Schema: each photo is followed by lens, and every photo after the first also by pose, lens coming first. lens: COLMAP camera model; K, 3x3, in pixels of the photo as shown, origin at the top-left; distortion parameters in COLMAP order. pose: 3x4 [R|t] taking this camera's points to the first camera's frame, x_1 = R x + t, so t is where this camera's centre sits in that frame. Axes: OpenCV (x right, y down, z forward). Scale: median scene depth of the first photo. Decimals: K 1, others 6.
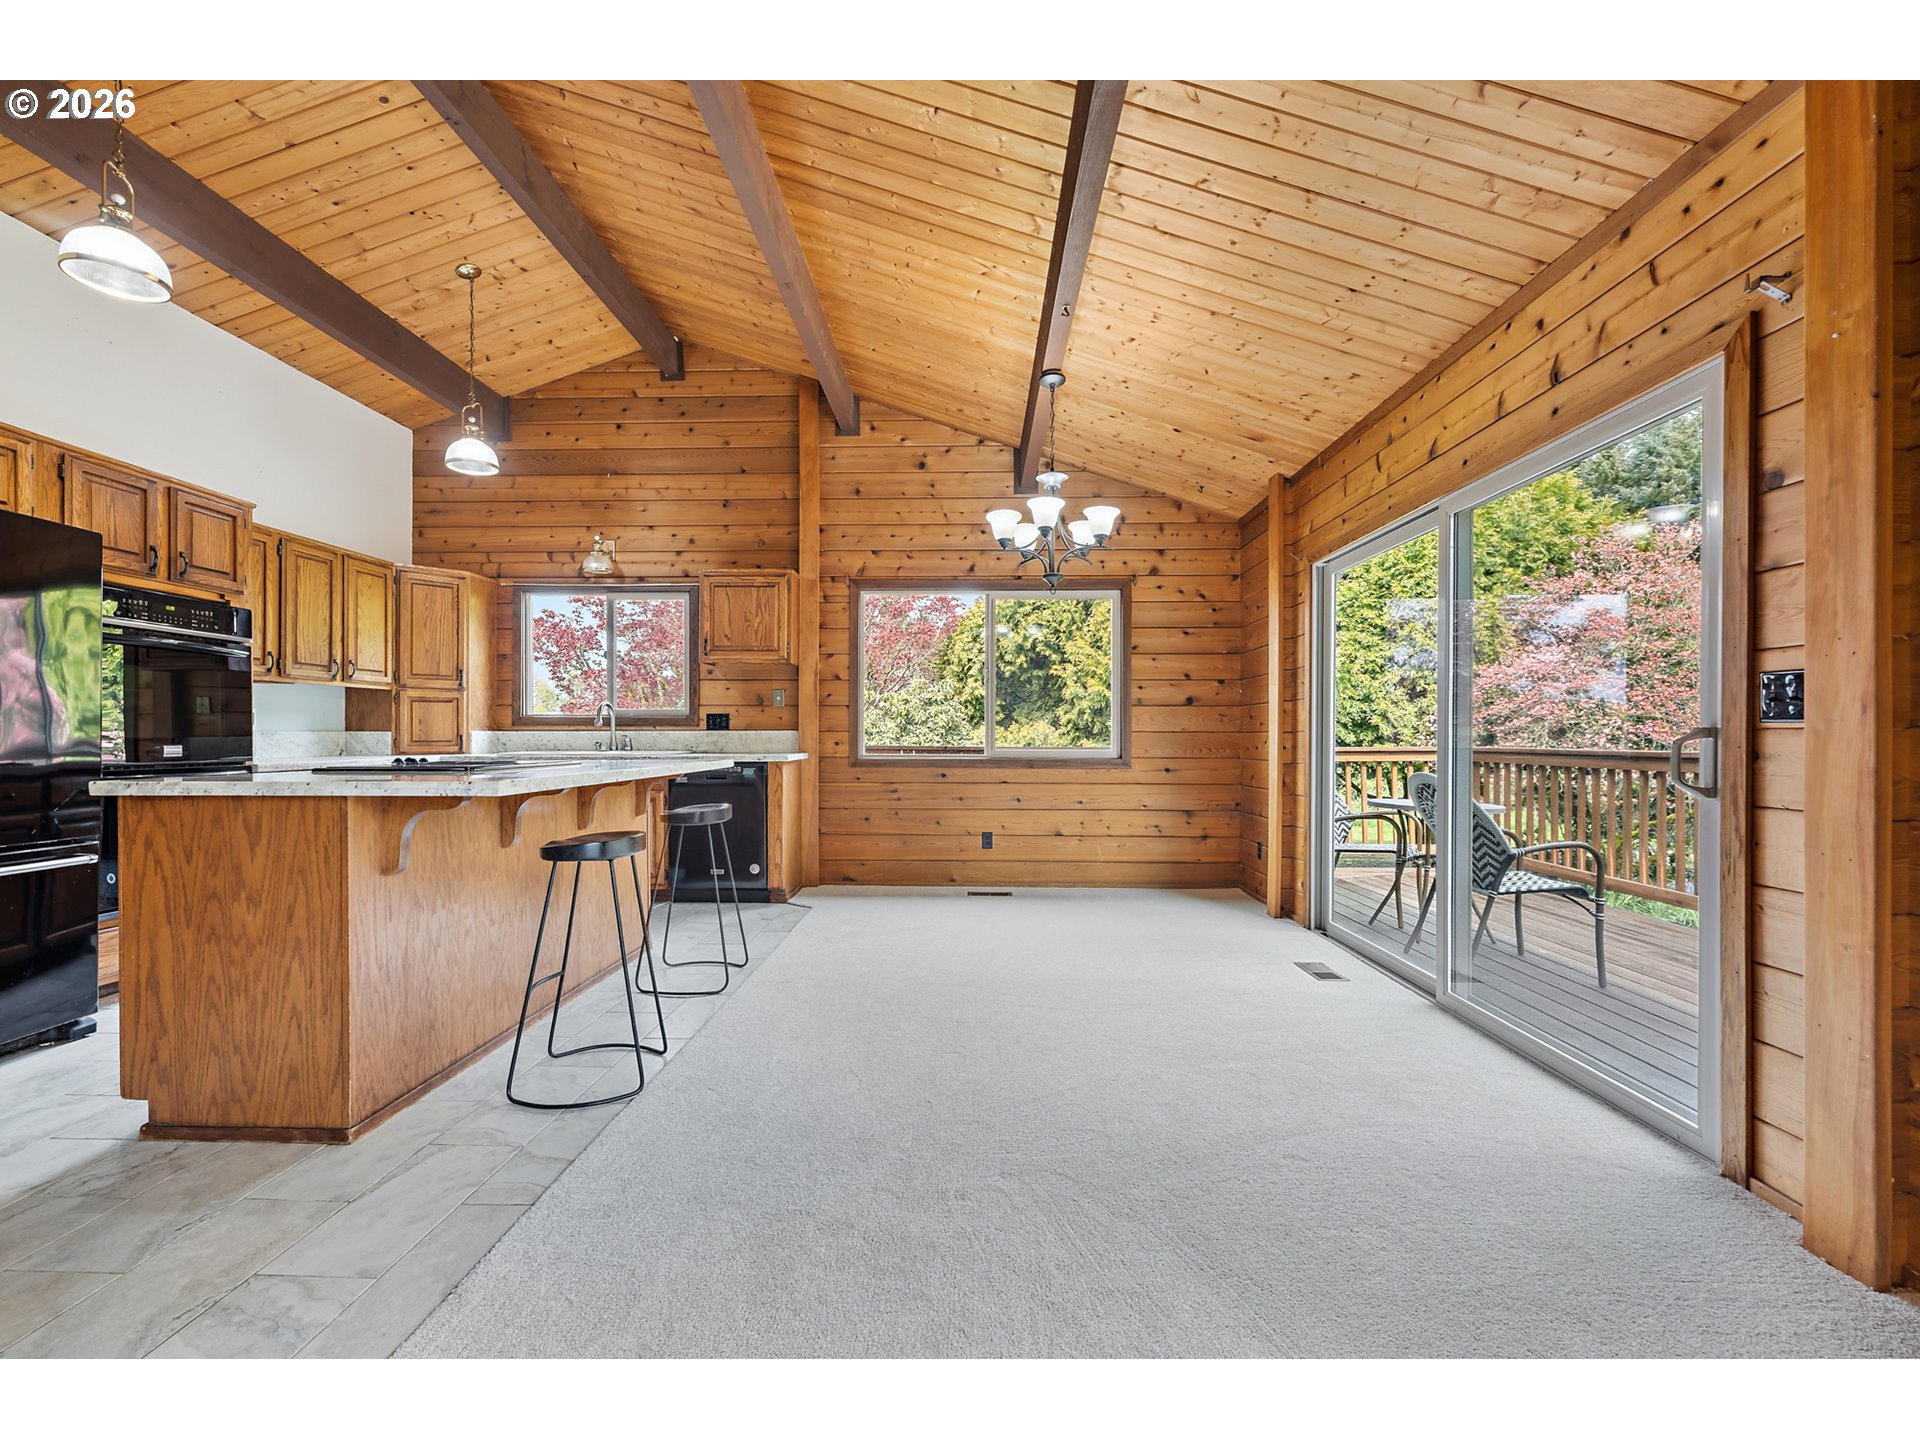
lens RADIAL K [[805.9, 0, 953.4], [0, 805.9, 739.9], [0, 0, 1]] dist [-0.000068, -0.001263]
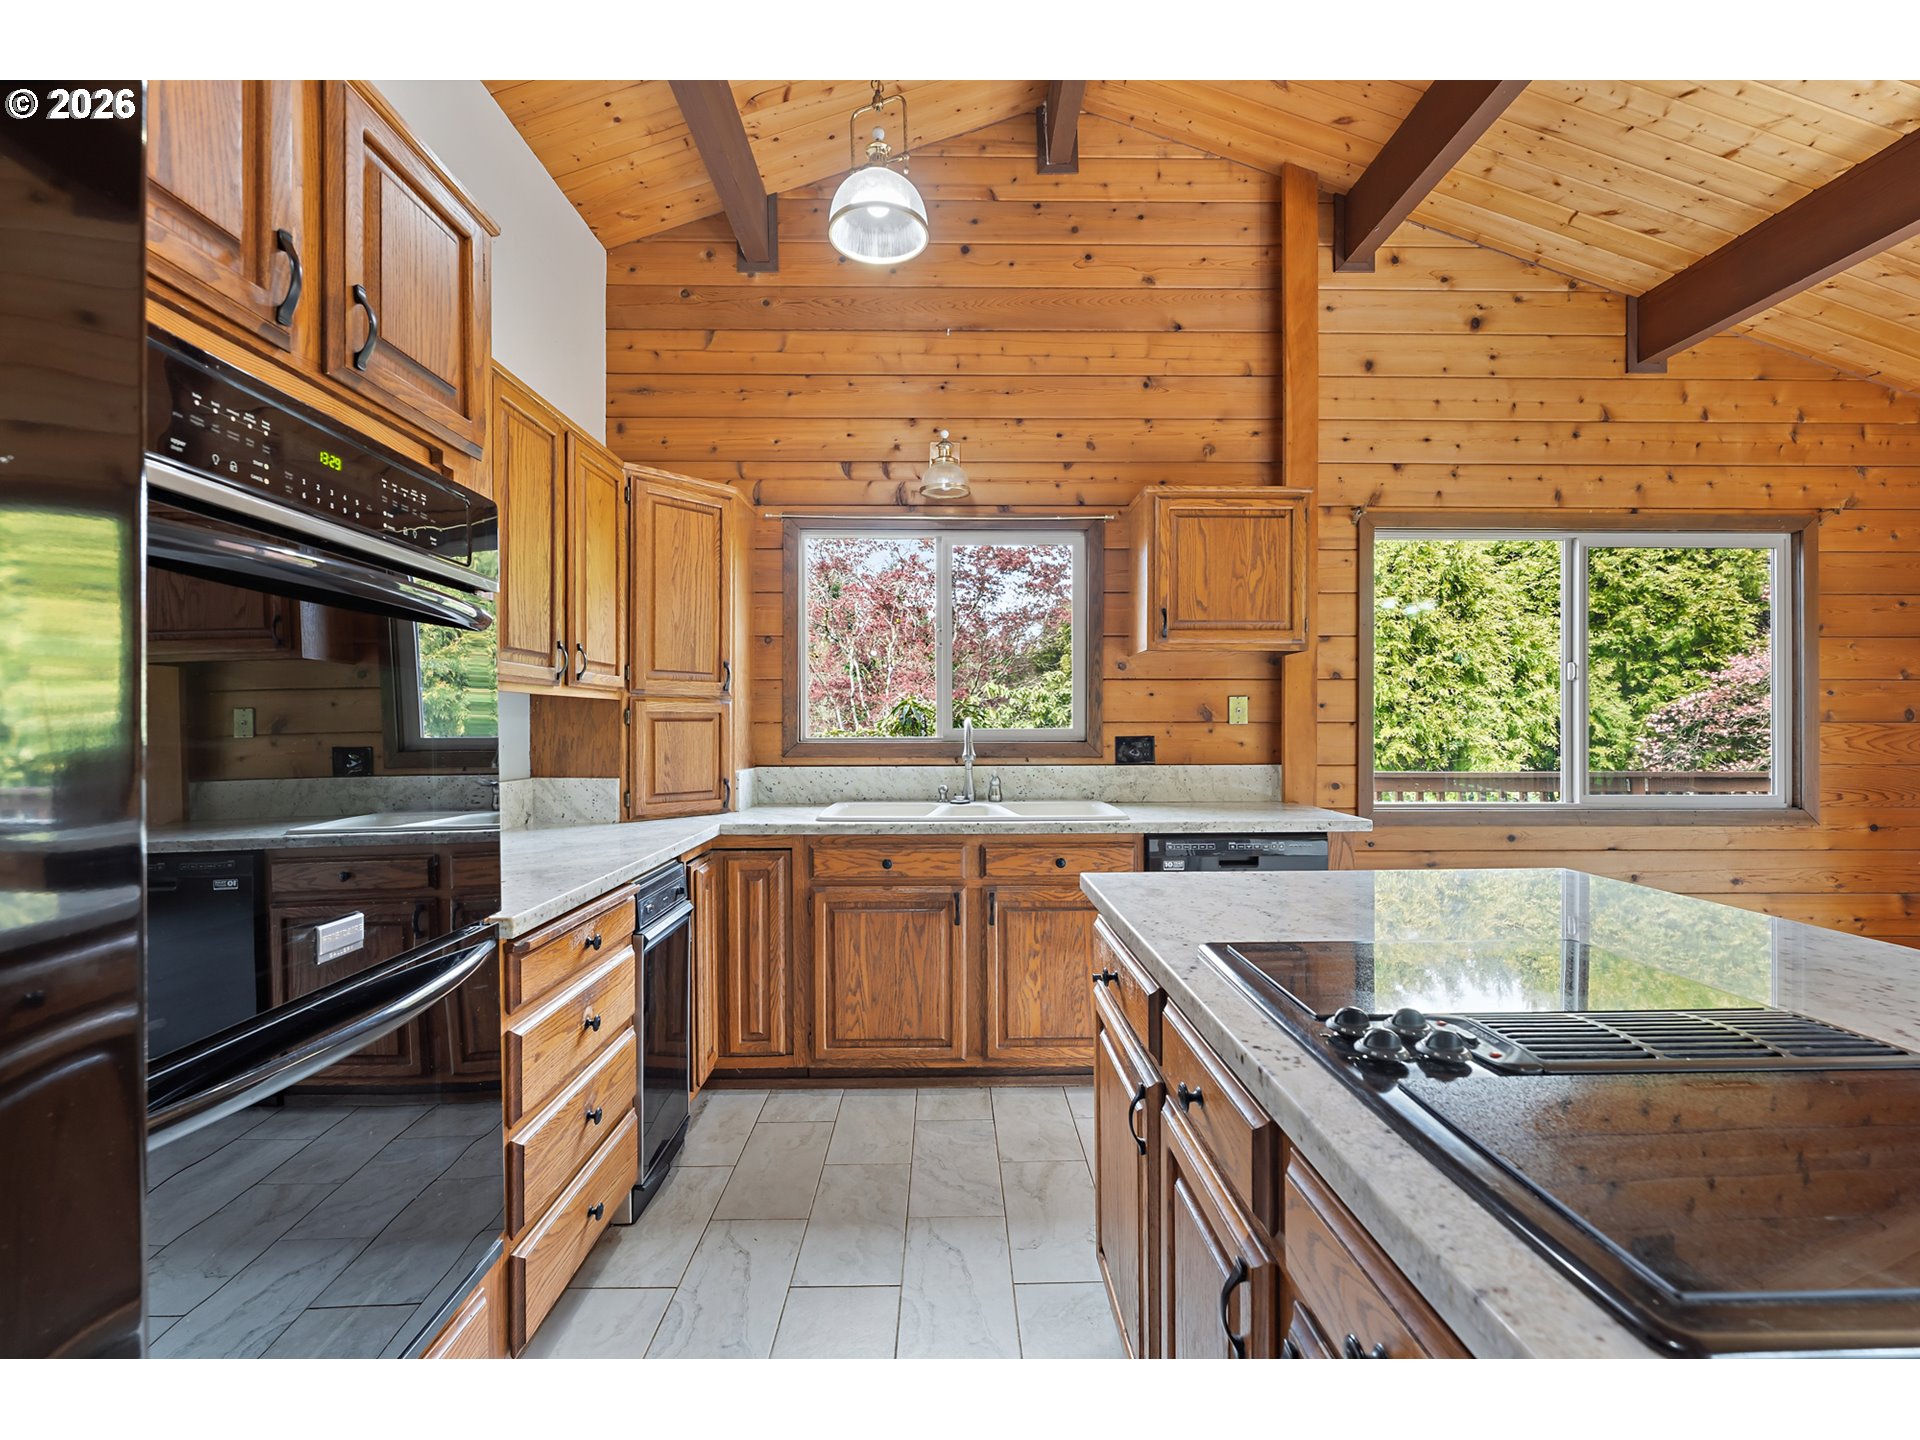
lens RADIAL K [[805.9, 0, 953.1], [0, 805.9, 729.8], [0, 0, 1]] dist [-0.000068, -0.001263]
pose [[0.999209, -0.002227, 0.039698, -0.473222], [0.002202, 0.999997, 0.000668, -0.040233], [-0.039699, -0.000580, 0.999212, 0.434647]]
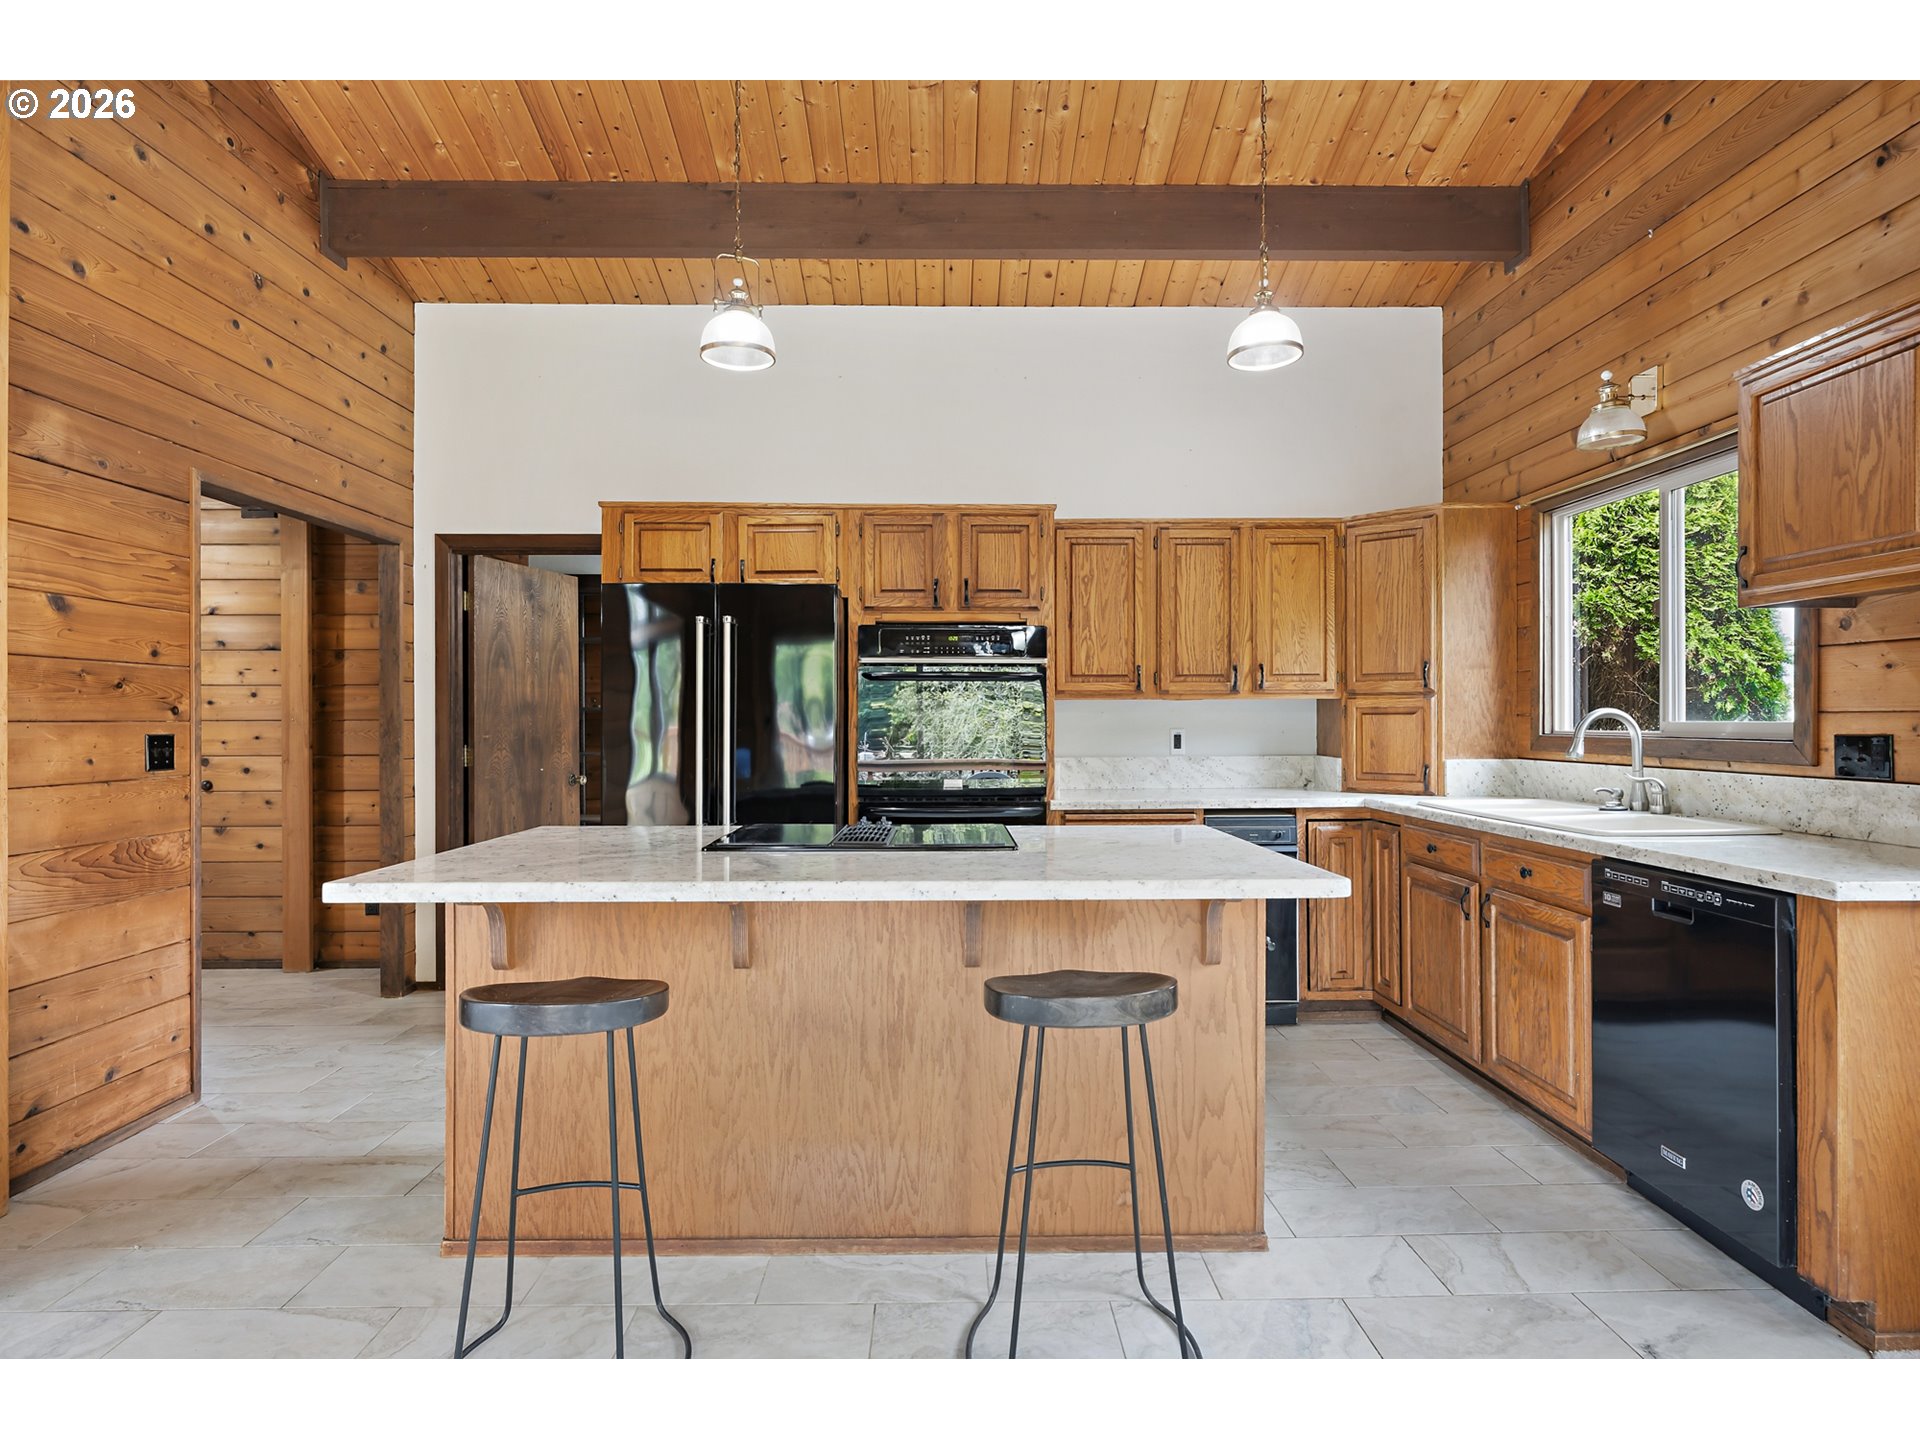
lens RADIAL K [[1011.5, 0, 954.3], [0, 1011.5, 717.1], [0, 0, 1]] dist [-0.000525, 0.000231]
pose [[0.042636, -0.003893, -0.999083, 0.160205], [-0.003675, 0.999985, -0.004053, -0.039450], [0.999084, 0.003845, 0.042621, 0.594758]]
